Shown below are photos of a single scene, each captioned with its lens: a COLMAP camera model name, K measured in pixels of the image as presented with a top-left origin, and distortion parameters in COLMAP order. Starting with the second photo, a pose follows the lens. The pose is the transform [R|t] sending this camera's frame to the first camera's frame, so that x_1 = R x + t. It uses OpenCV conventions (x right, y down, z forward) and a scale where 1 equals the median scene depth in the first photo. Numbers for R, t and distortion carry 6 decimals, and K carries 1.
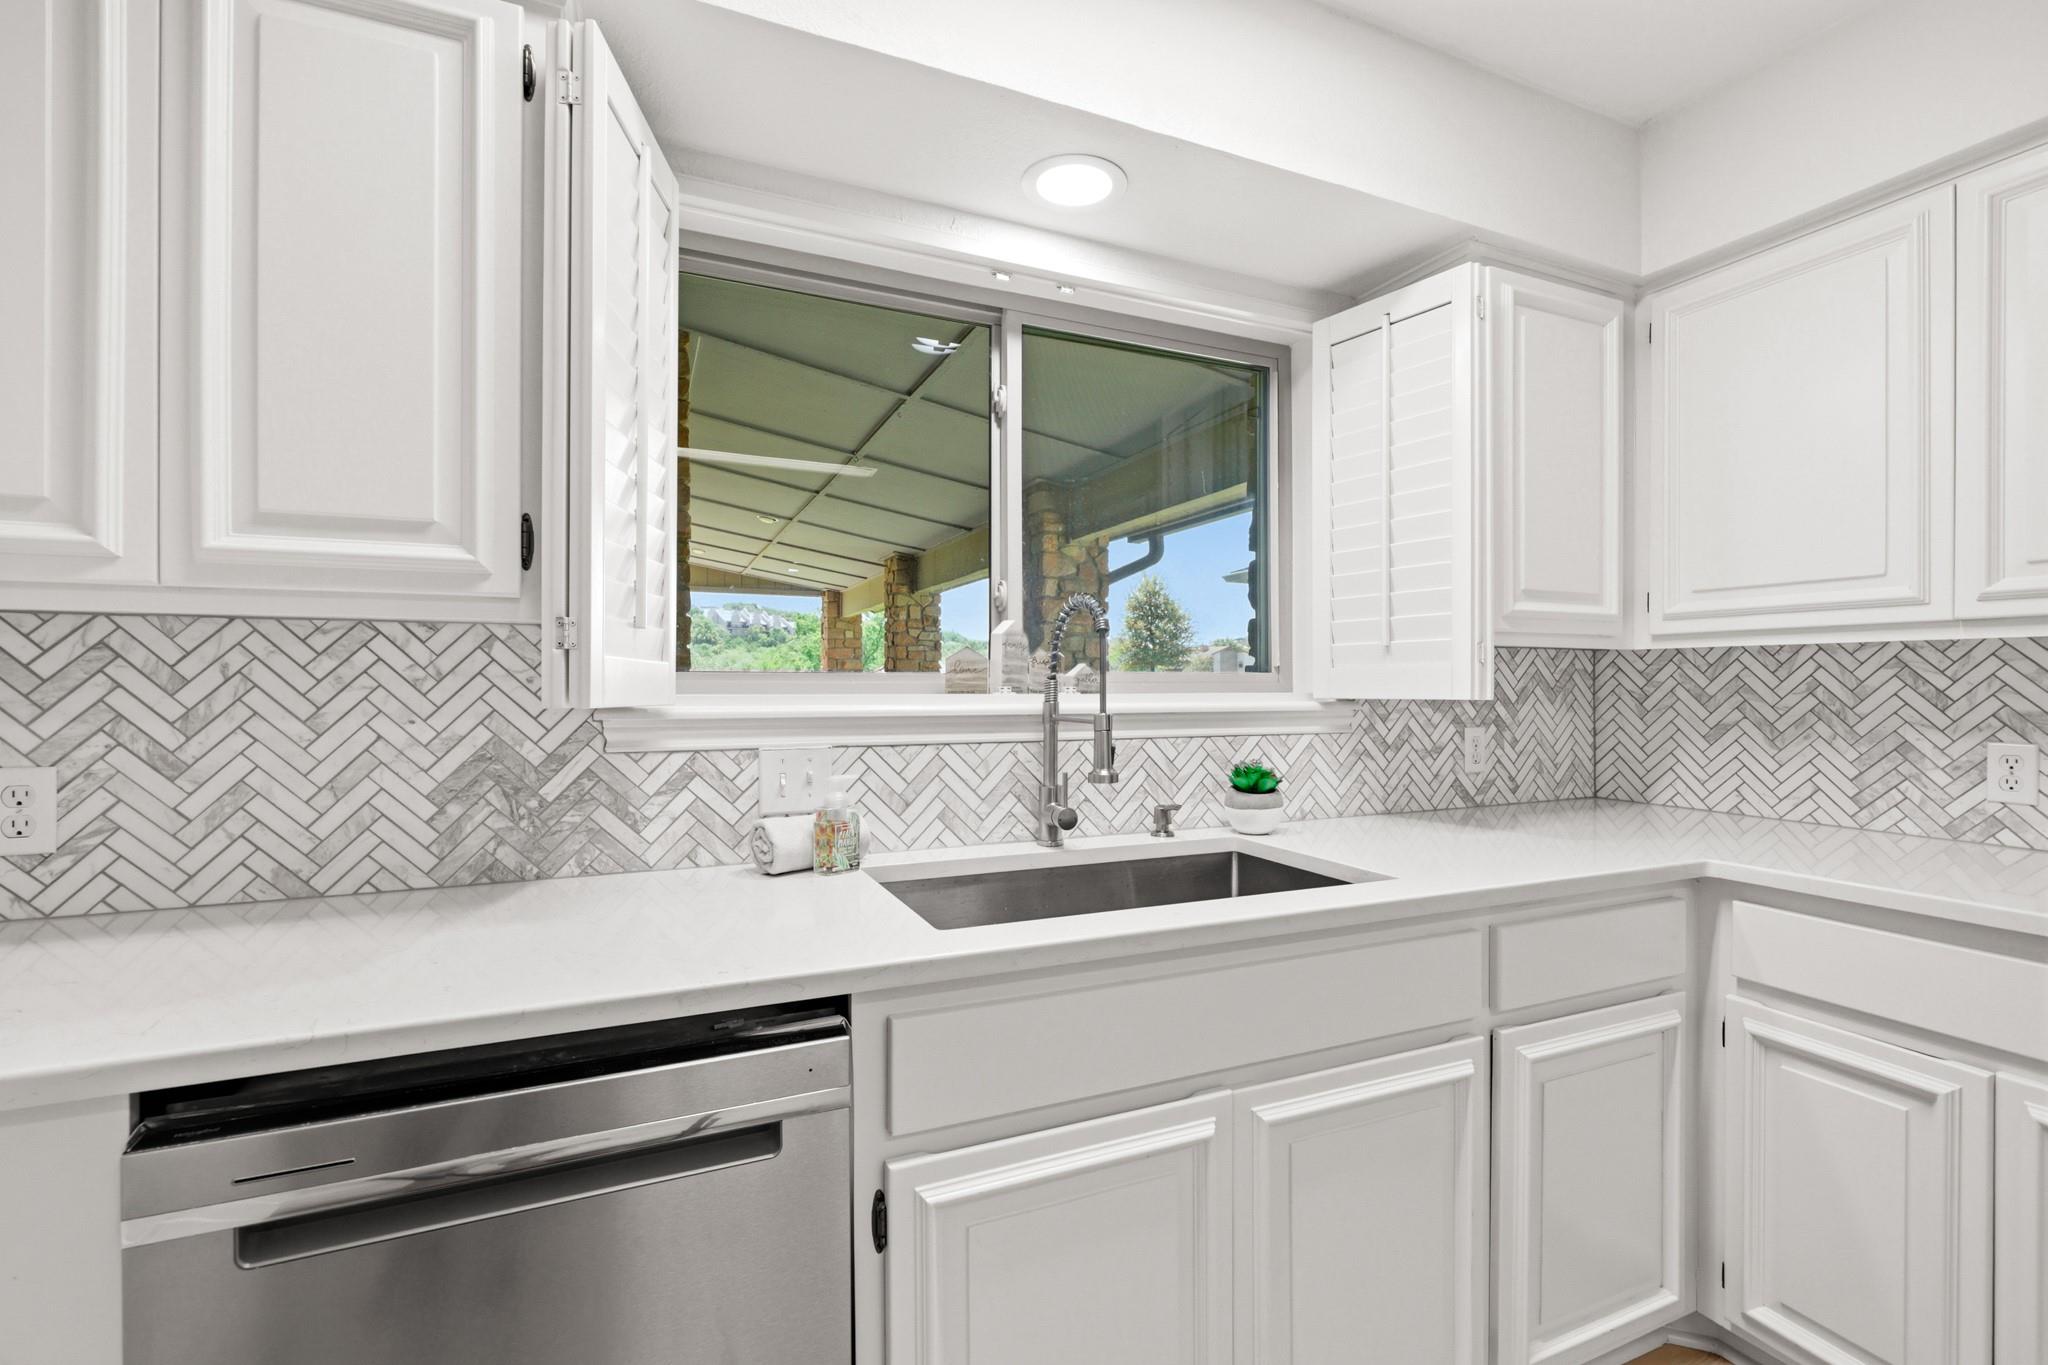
lens RADIAL K [[900.7, 0, 1027.9], [0, 900.7, 682.3], [0, 0, 1]] dist [0.000723, 0.000137]
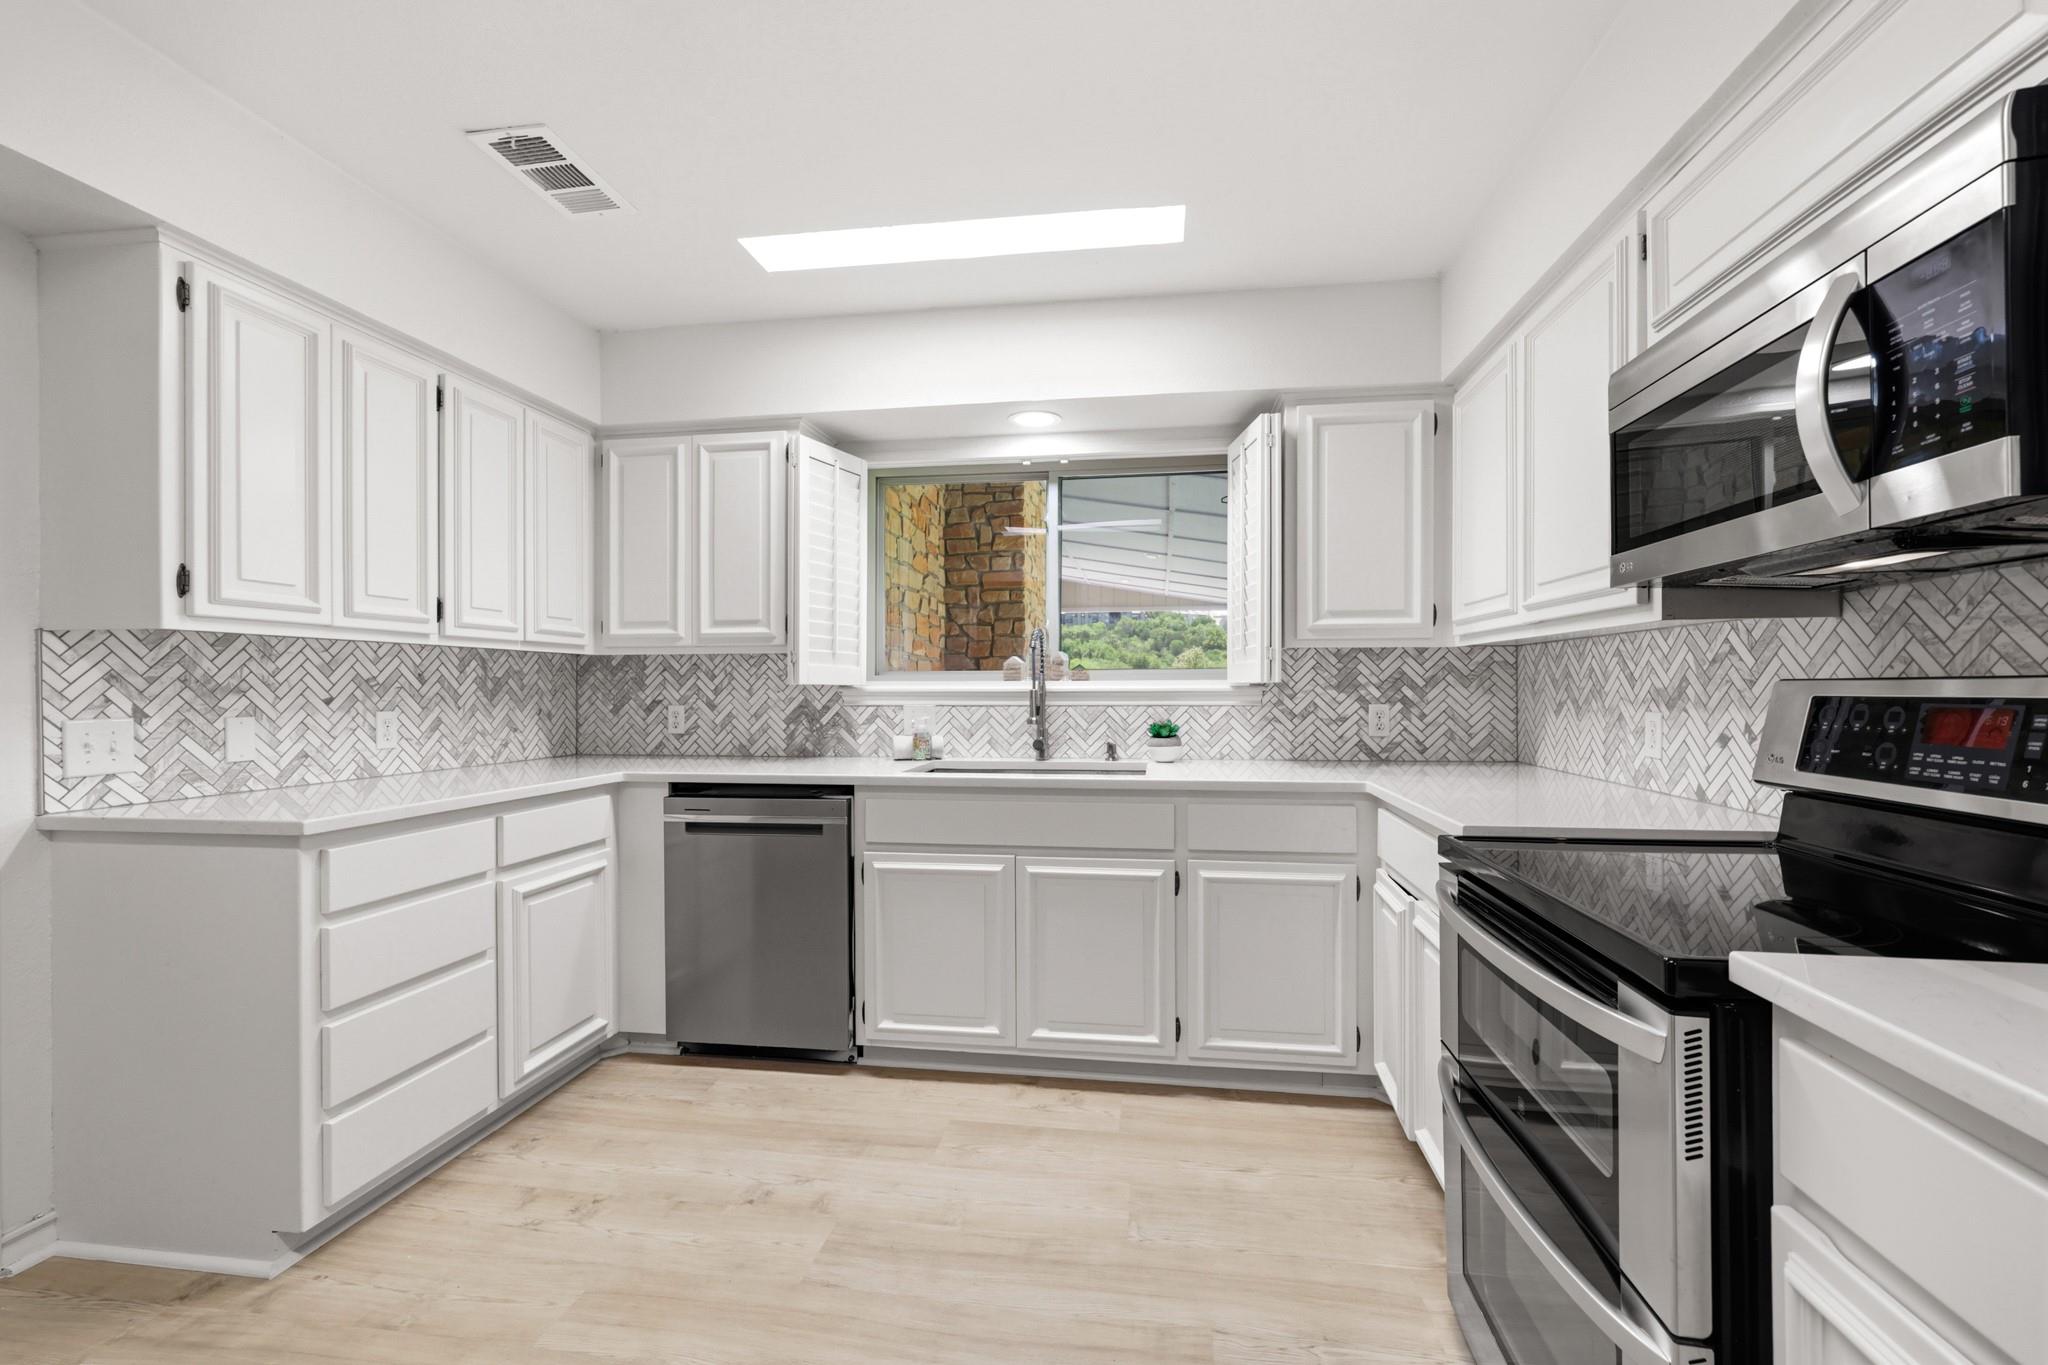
lens RADIAL K [[828.2, 0, 1031.5], [0, 828.2, 684.2], [0, 0, 1]] dist [-0.002269, -0.000023]
pose [[0.844950, -0.004603, -0.534825, 0.881386], [0.005161, 0.999987, -0.000453, 0.020129], [0.534820, -0.002378, 0.844963, -0.456331]]
